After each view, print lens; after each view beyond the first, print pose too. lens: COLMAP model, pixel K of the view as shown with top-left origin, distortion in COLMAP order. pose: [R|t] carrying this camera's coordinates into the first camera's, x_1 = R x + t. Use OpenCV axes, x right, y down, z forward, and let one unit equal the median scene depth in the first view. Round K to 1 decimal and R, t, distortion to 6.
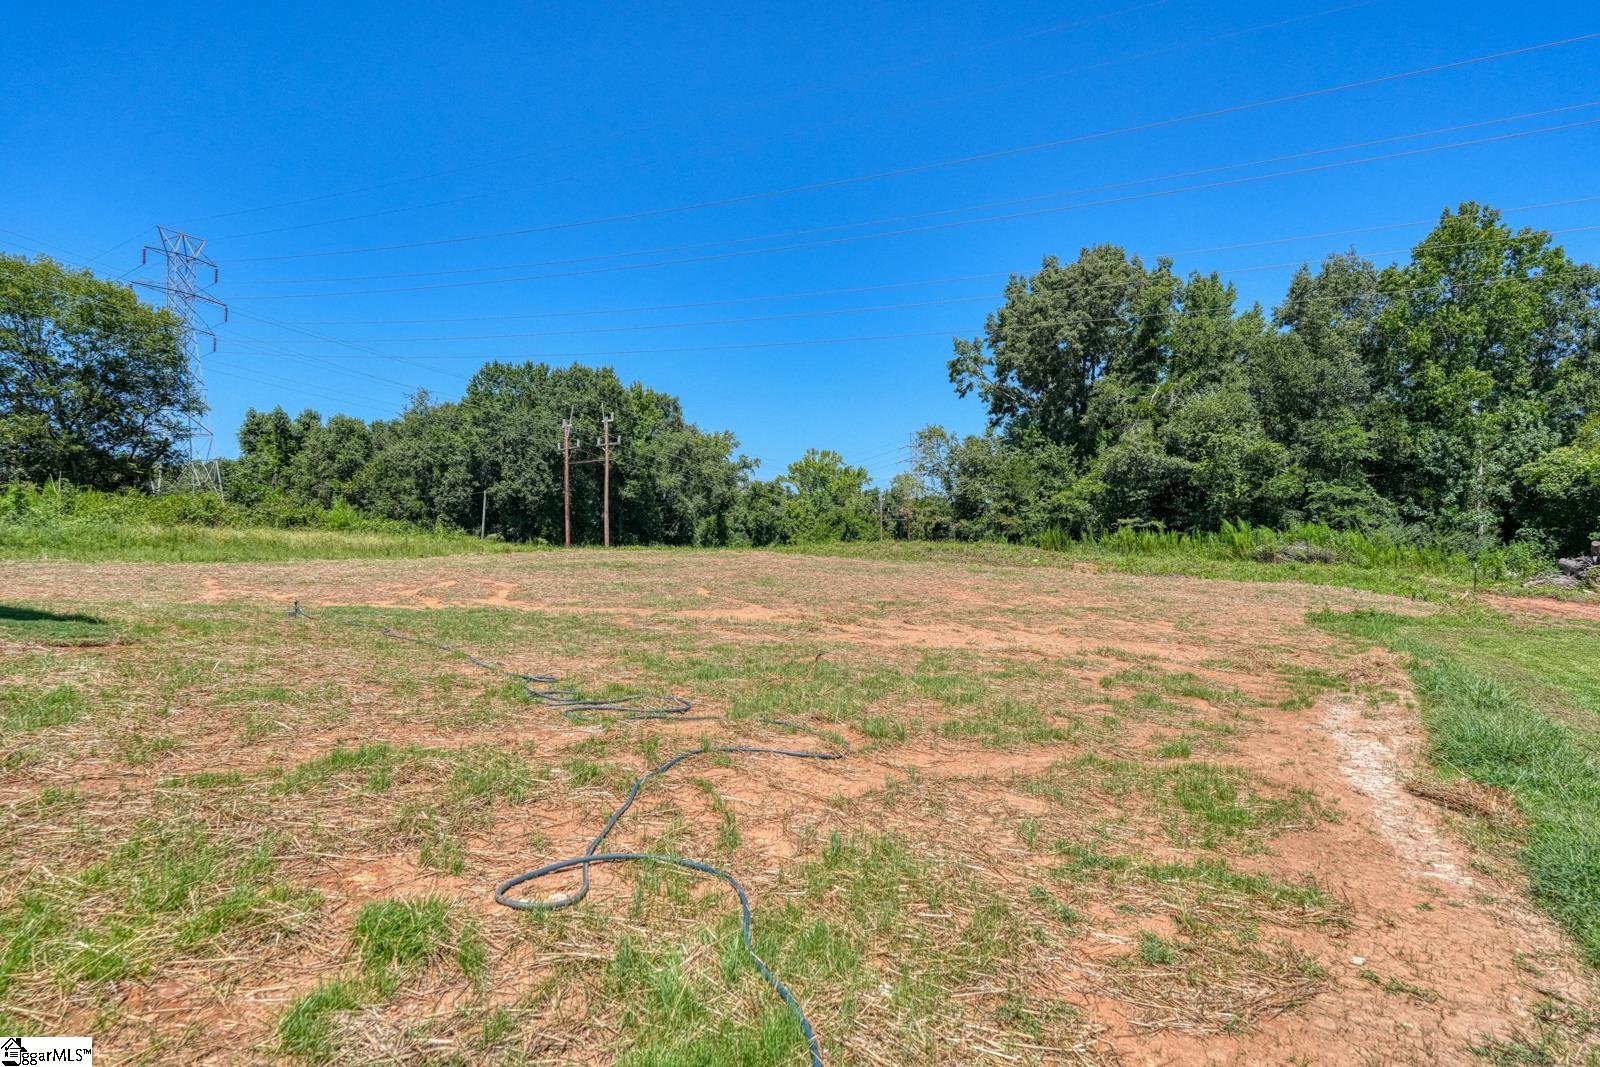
lens RADIAL K [[801.2, 0, 800.0], [0, 801.2, 533.5], [0, 0, 1]] dist [0.001656, -0.000342]
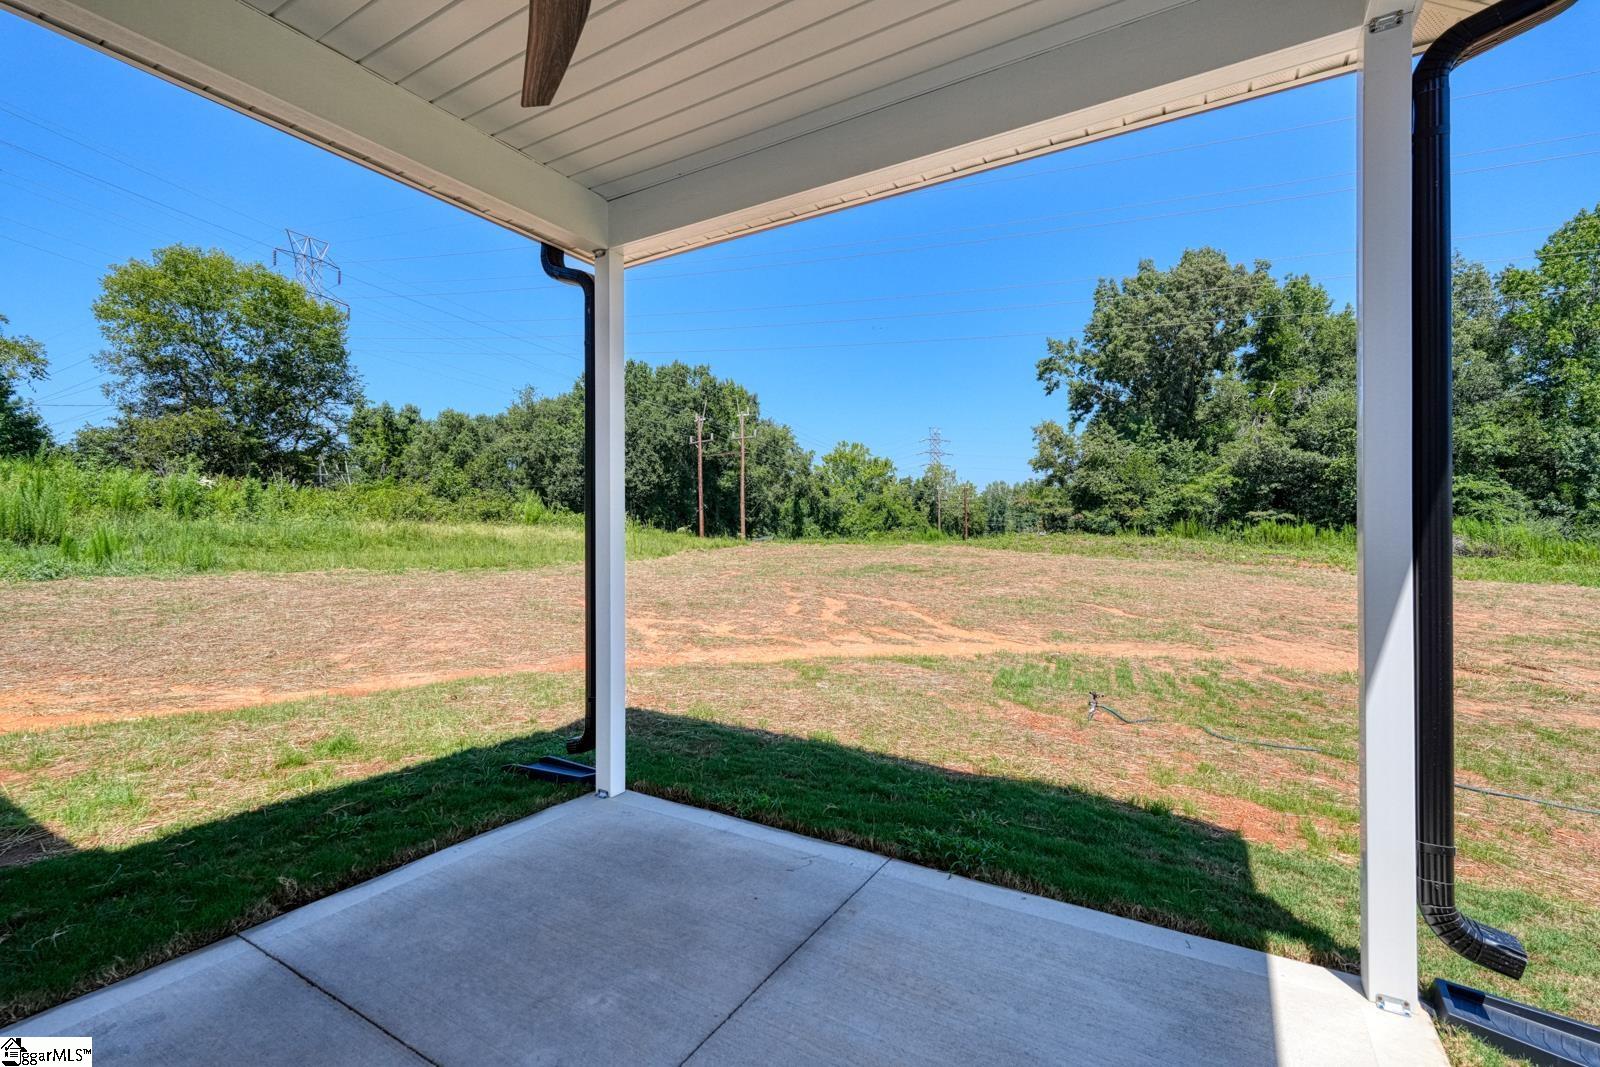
lens RADIAL K [[696.6, 0, 800.0], [0, 696.6, 533.5], [0, 0, 1]] dist [0.001241, 0.000314]
pose [[0.999984, 0.002238, 0.005170, -0.135944], [-0.002377, 0.999633, 0.026984, -0.009158], [-0.005108, -0.026996, 0.999622, 0.070342]]
